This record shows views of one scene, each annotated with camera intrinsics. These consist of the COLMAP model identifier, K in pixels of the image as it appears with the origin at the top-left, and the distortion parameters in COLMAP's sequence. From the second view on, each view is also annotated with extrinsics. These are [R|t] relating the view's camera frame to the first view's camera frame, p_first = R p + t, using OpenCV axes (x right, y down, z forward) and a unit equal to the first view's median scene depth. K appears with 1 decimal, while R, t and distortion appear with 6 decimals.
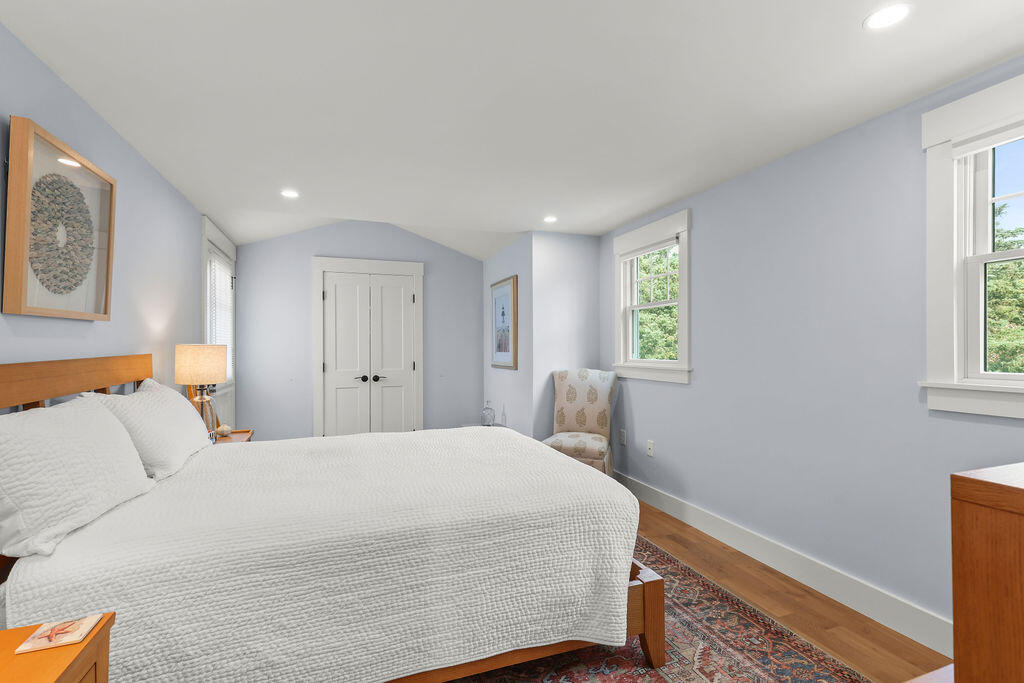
lens RADIAL K [[481.0, 0, 514.5], [0, 481.0, 340.9], [0, 0, 1]] dist [0.026811, -0.005123]
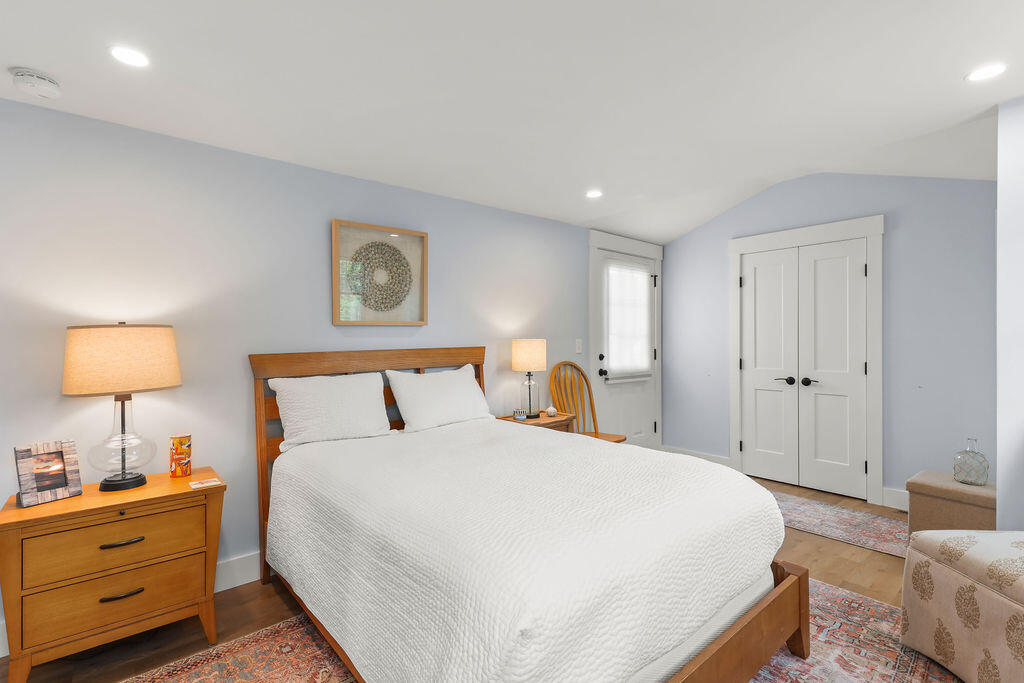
lens RADIAL K [[481.0, 0, 511.9], [0, 481.0, 345.8], [0, 0, 1]] dist [0.026811, -0.005123]
pose [[0.344161, 0.009923, -0.938858, 0.285156], [0.014969, 0.999759, 0.016054, 0.001289], [0.938791, -0.019579, 0.343930, 0.304351]]
